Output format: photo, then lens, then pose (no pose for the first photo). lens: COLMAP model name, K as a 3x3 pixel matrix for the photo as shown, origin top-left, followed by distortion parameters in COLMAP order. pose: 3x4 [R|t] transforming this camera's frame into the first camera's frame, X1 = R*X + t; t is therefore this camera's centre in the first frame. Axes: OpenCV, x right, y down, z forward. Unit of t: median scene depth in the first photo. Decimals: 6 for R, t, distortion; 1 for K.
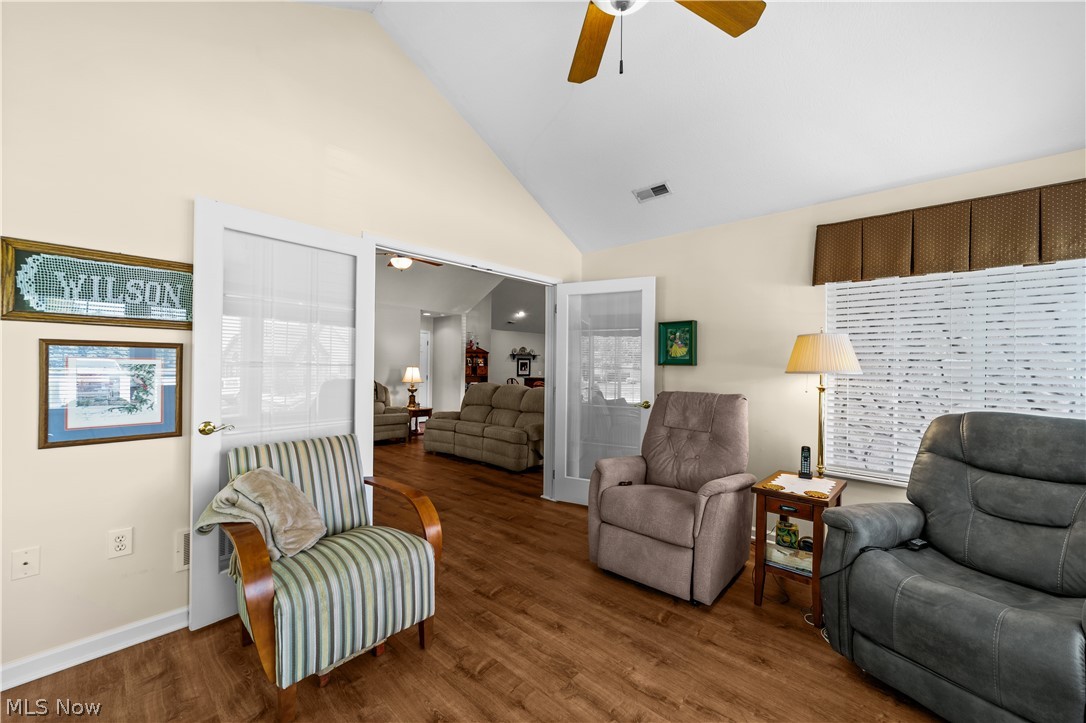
lens RADIAL K [[424.9, 0, 548.3], [0, 424.9, 368.4], [0, 0, 1]] dist [-0.063040, 0.027930]
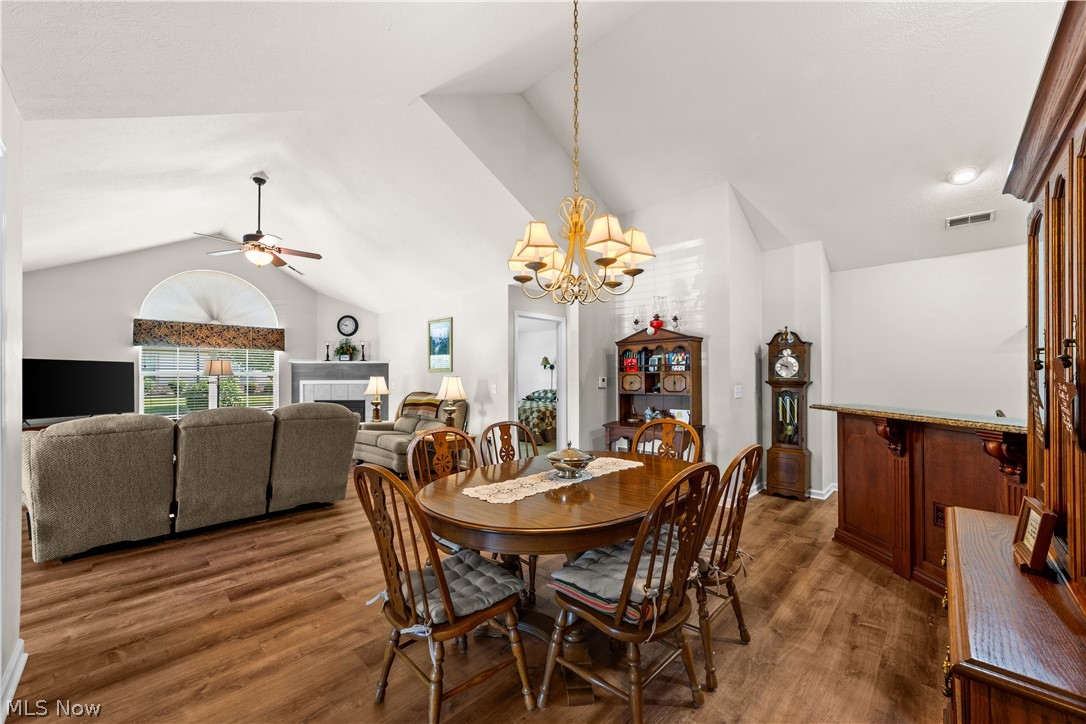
lens RADIAL K [[424.9, 0, 548.3], [0, 424.9, 368.9], [0, 0, 1]] dist [-0.063040, 0.027930]
pose [[-0.018565, -0.021166, -0.999604, 0.206977], [0.007071, 0.999748, -0.021300, -0.000161], [0.999803, -0.007464, -0.018411, 0.696875]]
